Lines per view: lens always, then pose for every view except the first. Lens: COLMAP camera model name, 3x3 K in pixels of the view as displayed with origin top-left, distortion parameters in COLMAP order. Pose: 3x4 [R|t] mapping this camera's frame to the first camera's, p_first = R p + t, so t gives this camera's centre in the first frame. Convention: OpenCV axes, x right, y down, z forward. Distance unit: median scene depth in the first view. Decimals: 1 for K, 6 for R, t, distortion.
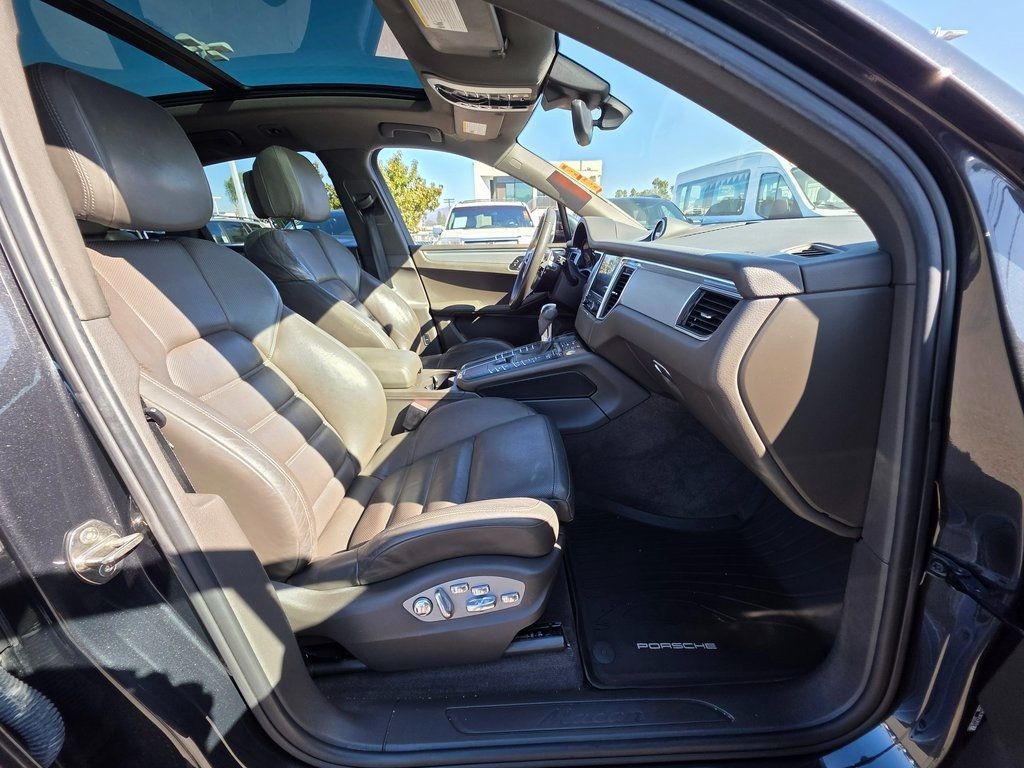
lens RADIAL K [[400.7, 0, 512.0], [0, 400.7, 384.0], [0, 0, 1]] dist [0.002658, 0.000026]
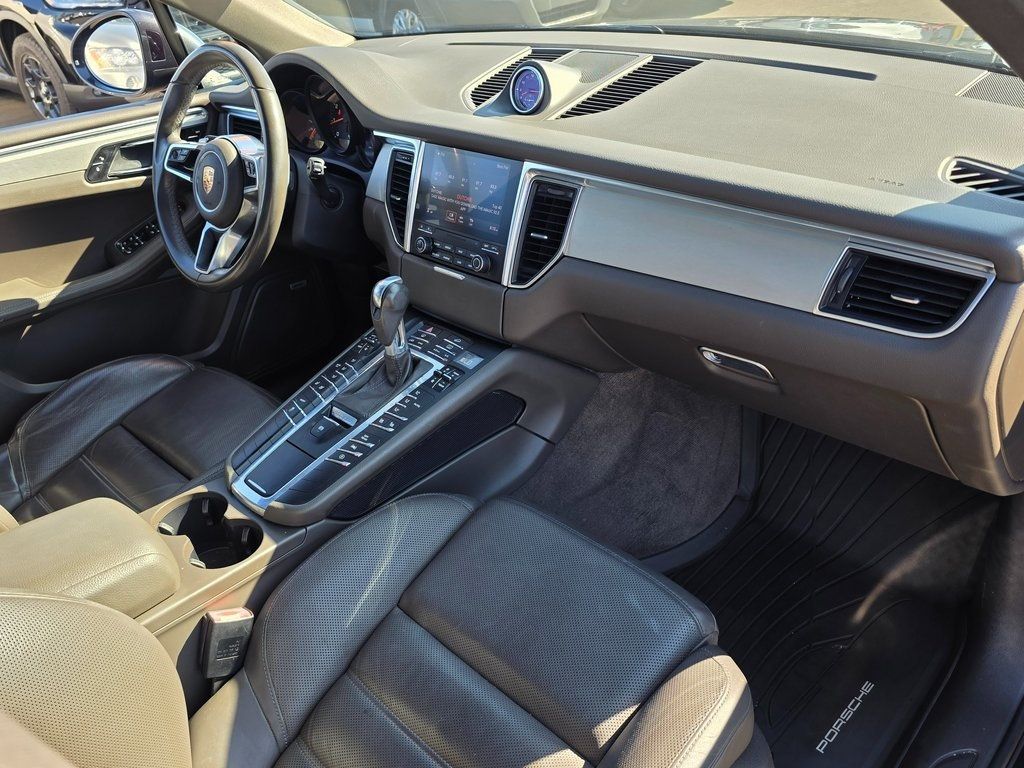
lens RADIAL K [[806.7, 0, 514.0], [0, 806.7, 397.2], [0, 0, 1]] dist [0.076896, 0.001410]
pose [[0.723445, -0.394367, 0.566658, -0.274380], [0.306167, 0.918931, 0.248654, -0.180621], [-0.618780, -0.006395, 0.785538, 0.096229]]
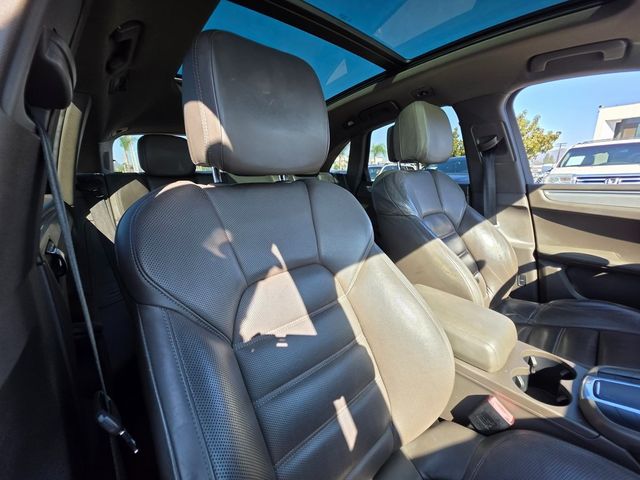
lens RADIAL K [[257.9, 0, 320.0], [0, 257.9, 240.0], [0, 0, 1]] dist [0.001533, 0.000247]
pose [[0.647133, 0.185434, -0.739482, -0.102766], [-0.258340, 0.965919, 0.016139, -0.104404], [0.717272, 0.180593, 0.672983, 0.266797]]
